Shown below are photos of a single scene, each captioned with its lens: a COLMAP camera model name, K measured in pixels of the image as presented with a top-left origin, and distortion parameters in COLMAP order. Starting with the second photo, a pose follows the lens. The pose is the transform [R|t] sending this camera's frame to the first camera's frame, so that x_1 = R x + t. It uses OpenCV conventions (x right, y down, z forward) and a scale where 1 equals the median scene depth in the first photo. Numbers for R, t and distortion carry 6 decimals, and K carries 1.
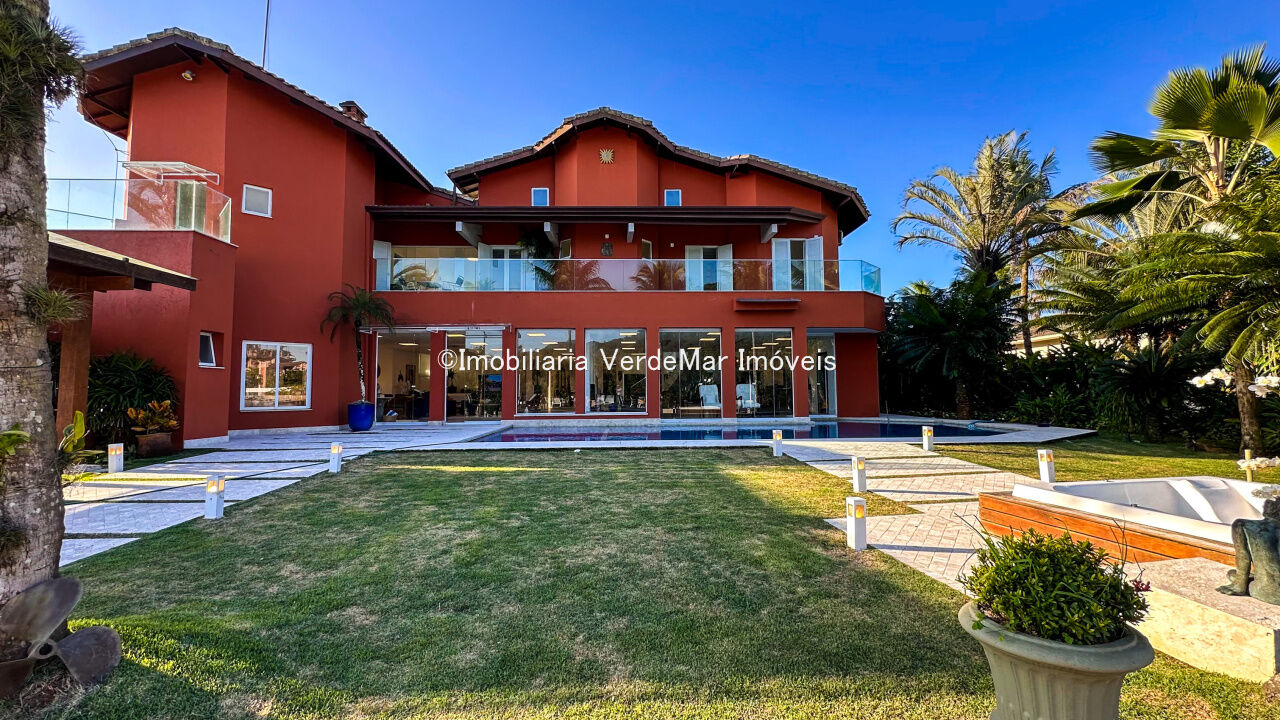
lens RADIAL K [[516.2, 0, 662.8], [0, 516.2, 361.5], [0, 0, 1]] dist [-0.002899, -0.000097]
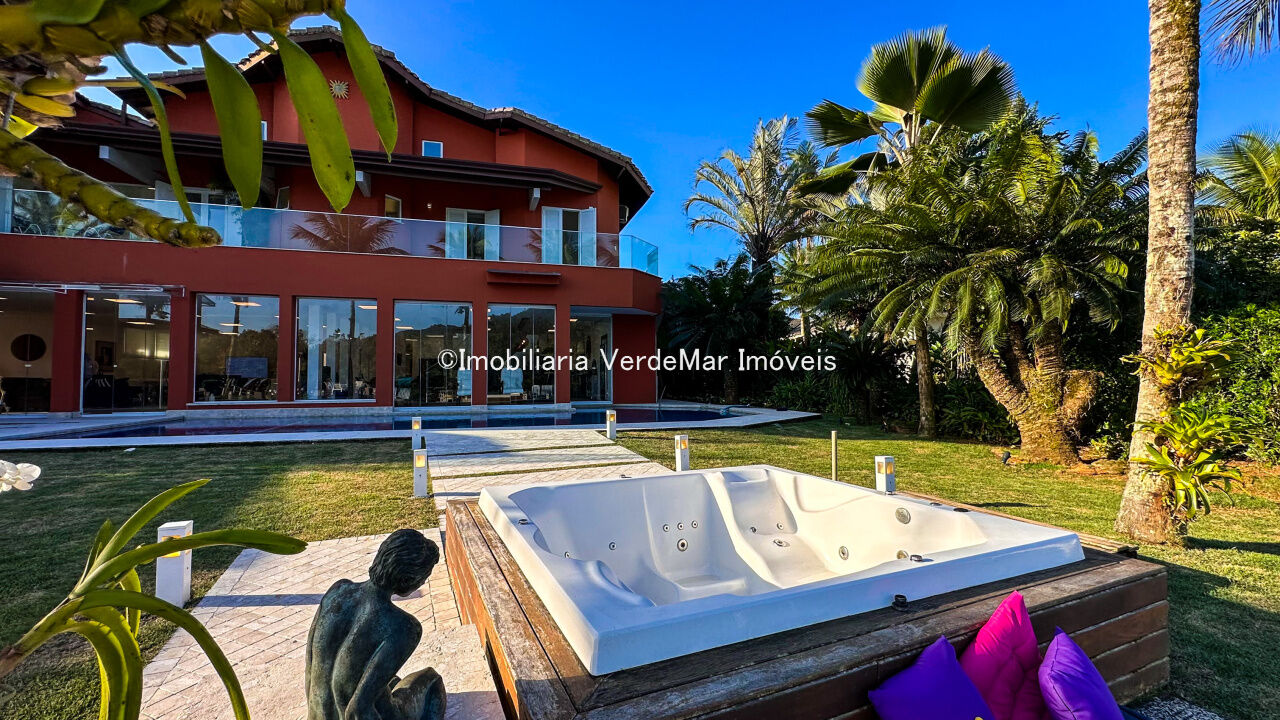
lens RADIAL K [[528.5, 0, 640.0], [0, 528.5, 360.0], [0, 0, 1]] dist [-0.002932, 0.000182]
pose [[0.970274, 0.012511, 0.241685, 0.159728], [-0.017272, 0.999696, 0.017591, 0.011203], [-0.241392, -0.021243, 0.970195, 0.058838]]
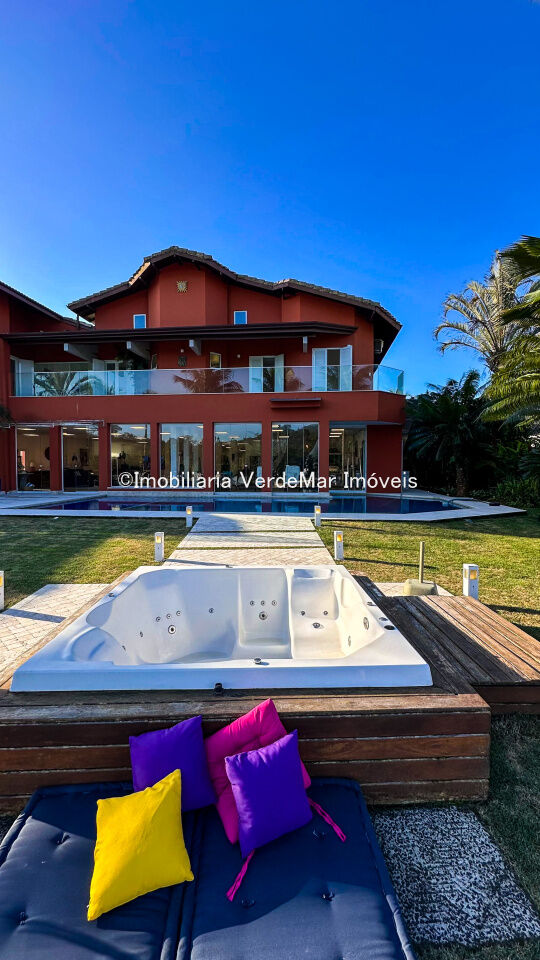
lens RADIAL K [[387.2, 0, 270.0], [0, 387.2, 480.0], [0, 0, 1]] dist [-0.002899, -0.000097]
pose [[0.990946, 0.014072, -0.133523, 0.242400], [-0.002050, 0.995962, 0.089753, -0.007555], [0.134247, -0.088666, 0.986973, 0.043638]]
